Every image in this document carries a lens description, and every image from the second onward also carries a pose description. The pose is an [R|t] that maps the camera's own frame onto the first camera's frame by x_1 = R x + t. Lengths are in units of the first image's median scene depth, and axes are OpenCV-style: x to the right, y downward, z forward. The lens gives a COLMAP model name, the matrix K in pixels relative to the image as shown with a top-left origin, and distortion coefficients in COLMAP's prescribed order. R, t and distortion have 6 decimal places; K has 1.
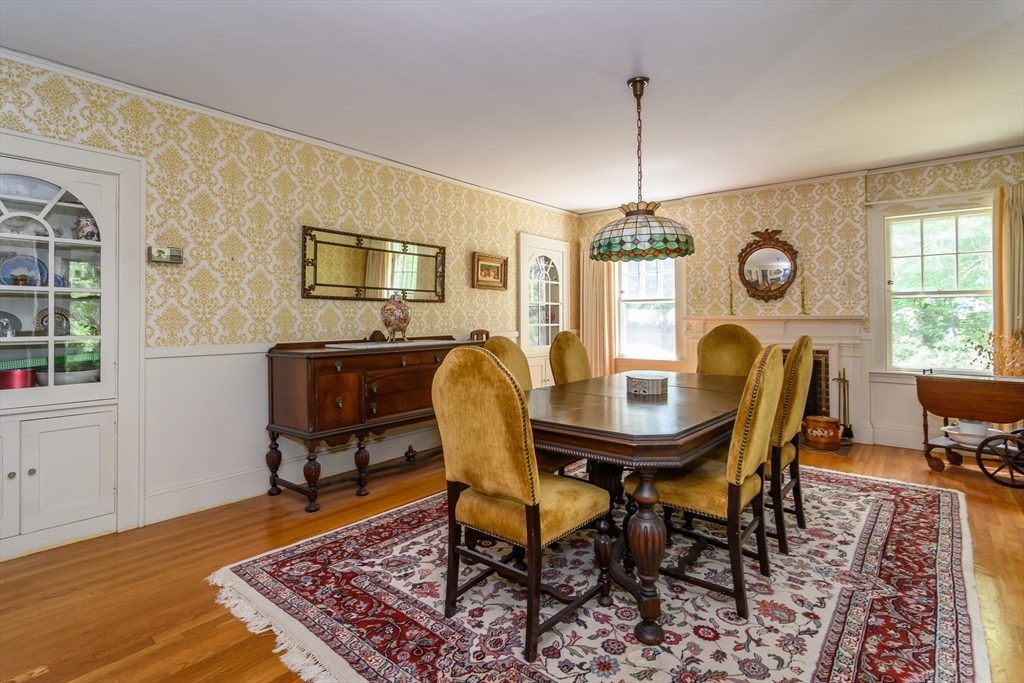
lens RADIAL K [[511.2, 0, 502.6], [0, 511.2, 313.2], [0, 0, 1]] dist [0.001748, 0.000135]
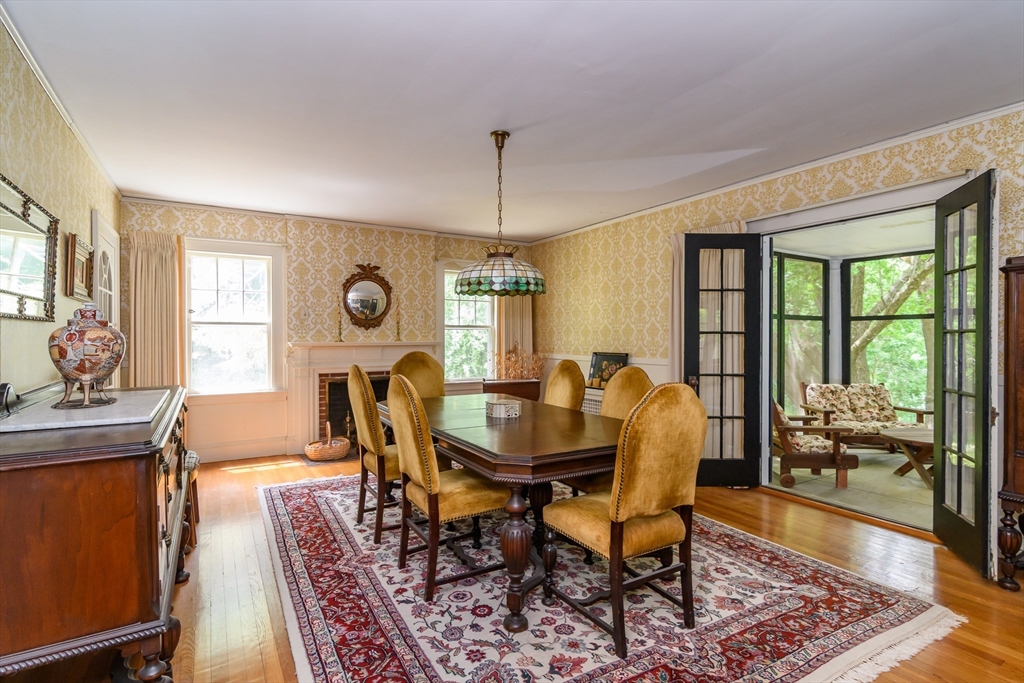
lens RADIAL K [[510.0, 0, 512.5], [0, 510.0, 341.3], [0, 0, 1]] dist [-0.016705, 0.000025]
pose [[0.319968, -0.005381, 0.947413, -0.449333], [-0.011678, 0.999886, 0.009623, -0.011320], [-0.947356, -0.014143, 0.319869, 0.365410]]
